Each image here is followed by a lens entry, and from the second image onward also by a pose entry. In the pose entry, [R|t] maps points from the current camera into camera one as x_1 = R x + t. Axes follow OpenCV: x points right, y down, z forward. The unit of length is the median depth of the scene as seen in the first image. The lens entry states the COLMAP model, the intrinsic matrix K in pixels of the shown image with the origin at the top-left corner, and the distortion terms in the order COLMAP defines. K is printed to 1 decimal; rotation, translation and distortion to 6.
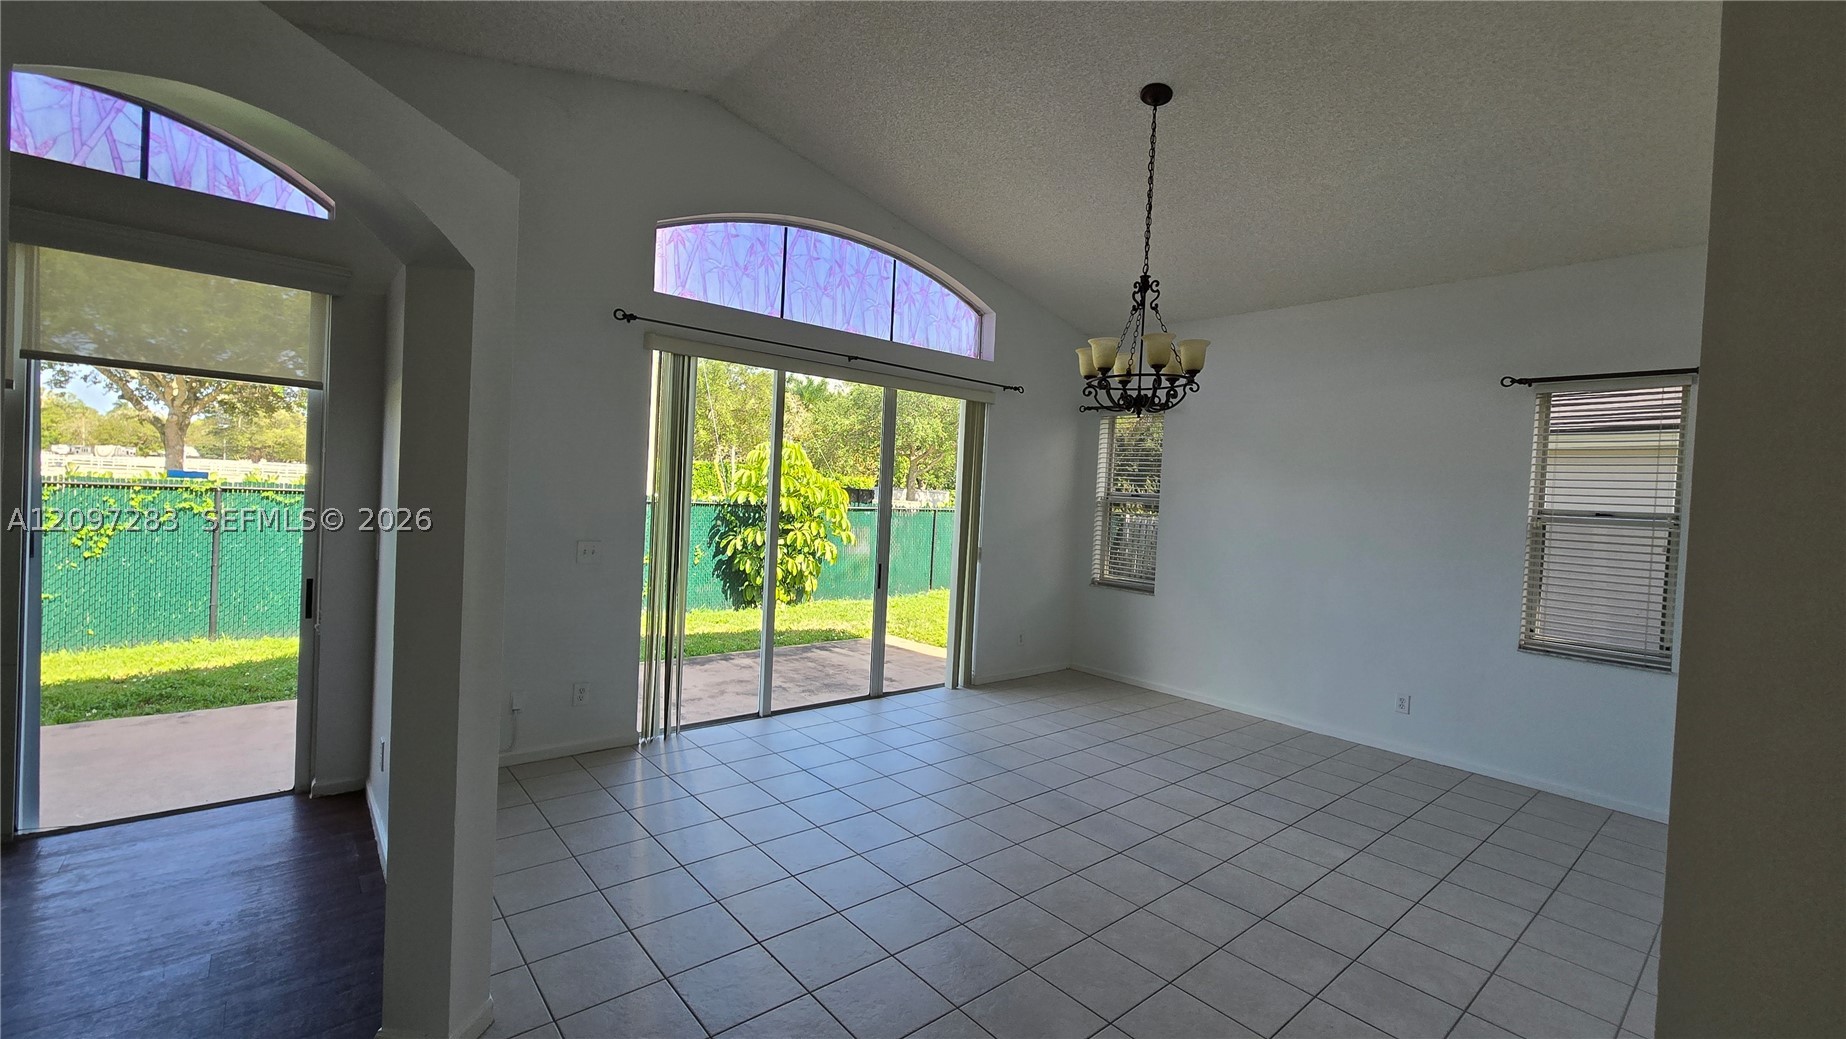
lens RADIAL K [[758.0, 0, 921.8], [0, 758.0, 510.5], [0, 0, 1]] dist [0.001217, 0.000540]
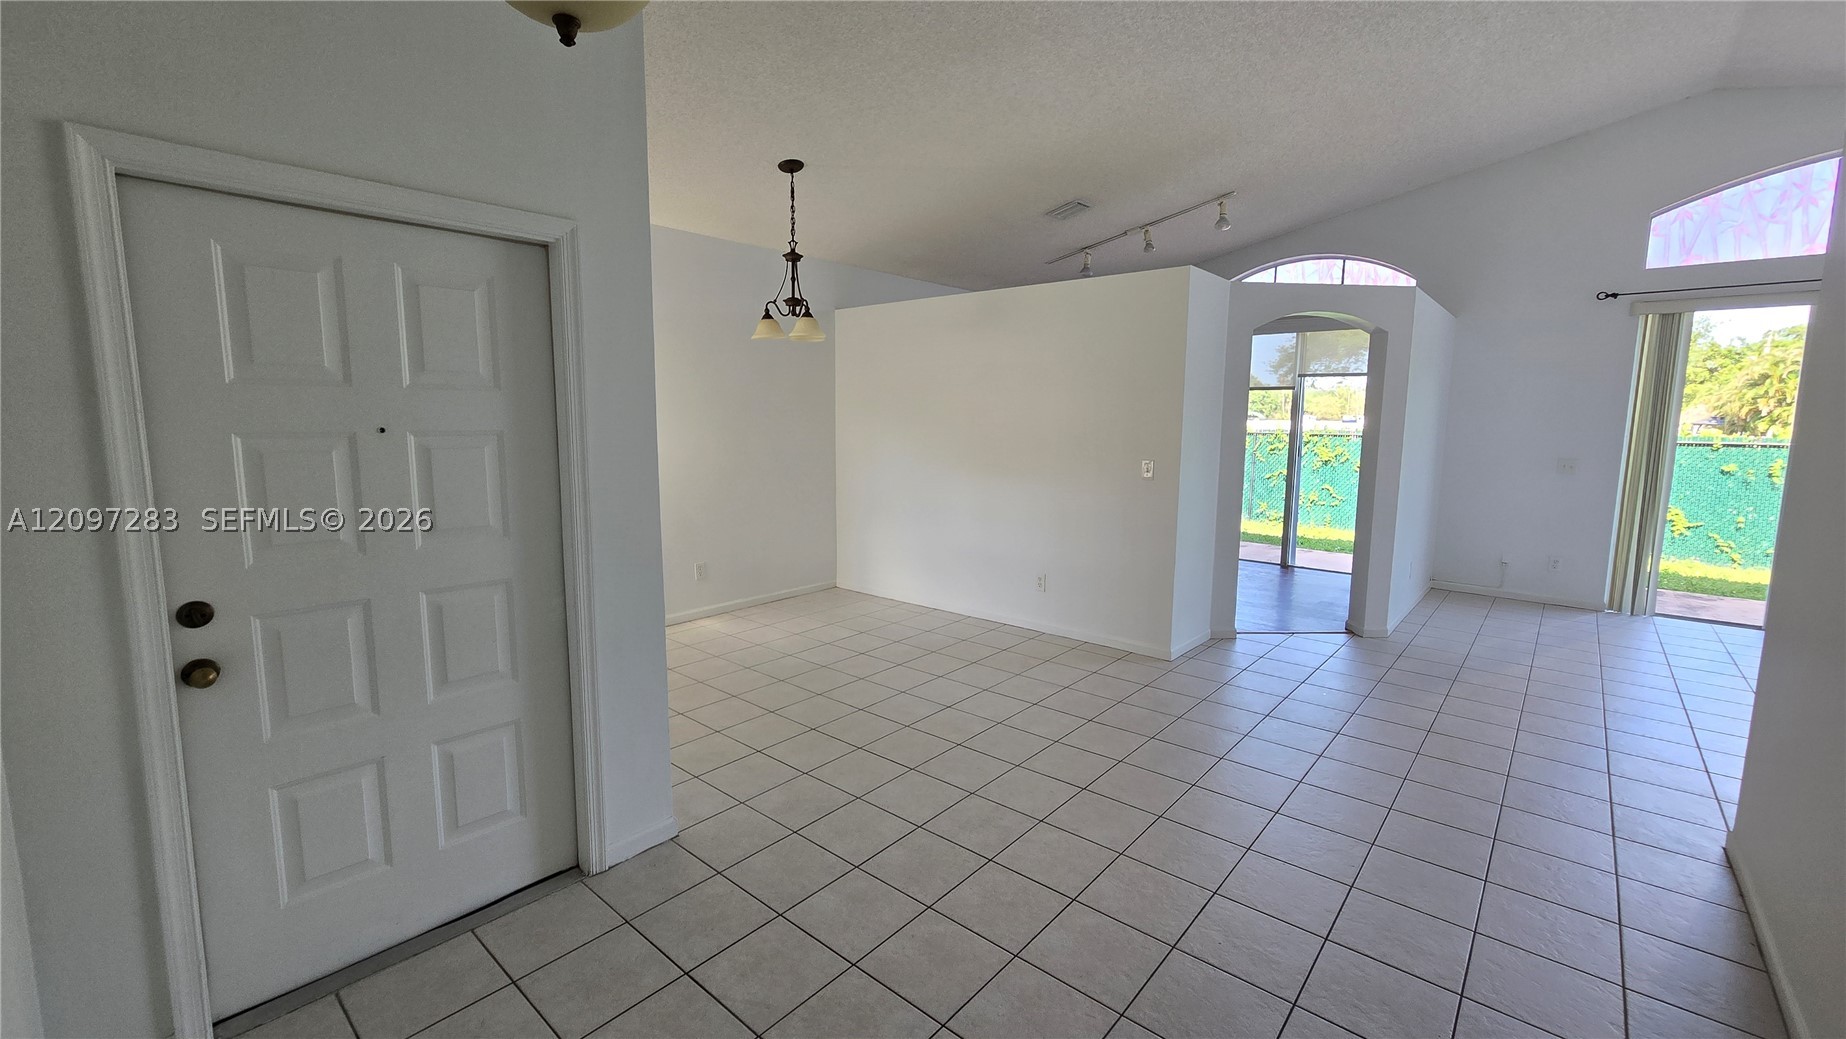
lens RADIAL K [[748.3, 0, 926.1], [0, 748.3, 506.5], [0, 0, 1]] dist [-0.000929, -0.000391]
pose [[0.150452, 0.070520, -0.986099, 0.626978], [-0.024965, 0.997406, 0.067520, 0.051780], [0.988302, 0.014459, 0.151822, -0.338256]]
